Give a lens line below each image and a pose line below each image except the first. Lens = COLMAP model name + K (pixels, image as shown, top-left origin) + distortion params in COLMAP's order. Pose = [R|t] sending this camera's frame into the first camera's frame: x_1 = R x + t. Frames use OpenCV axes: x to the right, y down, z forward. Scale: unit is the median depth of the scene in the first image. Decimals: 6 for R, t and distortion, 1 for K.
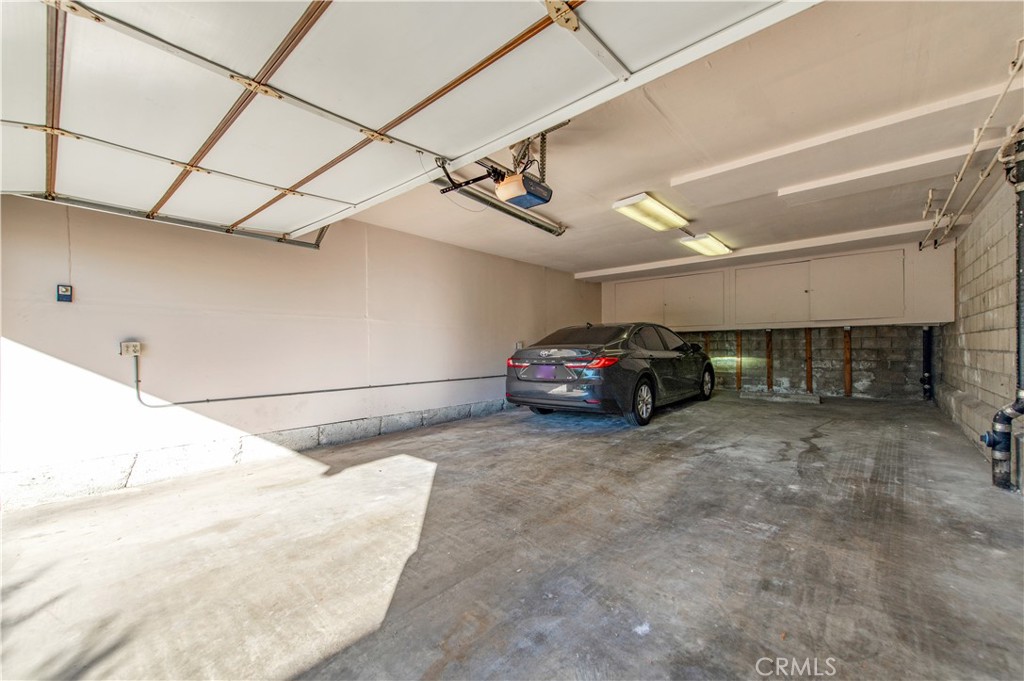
lens RADIAL K [[400.7, 0, 513.0], [0, 400.7, 335.0], [0, 0, 1]] dist [0.021638, -0.007686]
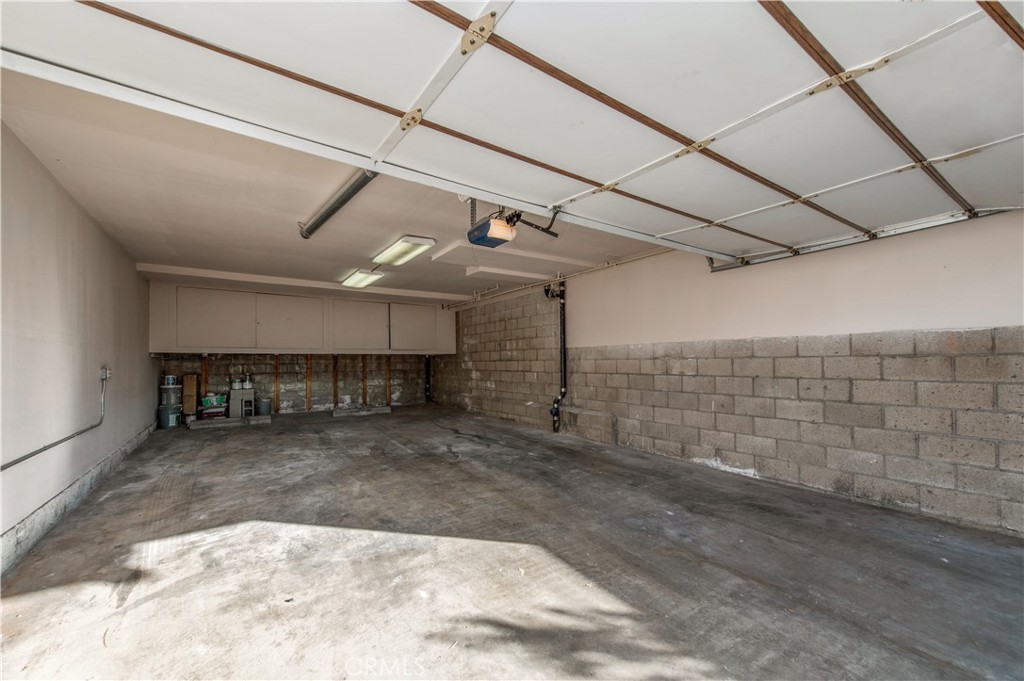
lens RADIAL K [[400.7, 0, 513.0], [0, 400.7, 335.0], [0, 0, 1]] dist [0.021638, -0.007686]
pose [[0.246860, 0.071492, 0.966410, -0.841831], [-0.023736, 0.997422, -0.067723, -0.006003], [-0.968760, -0.006221, 0.247920, 0.559394]]
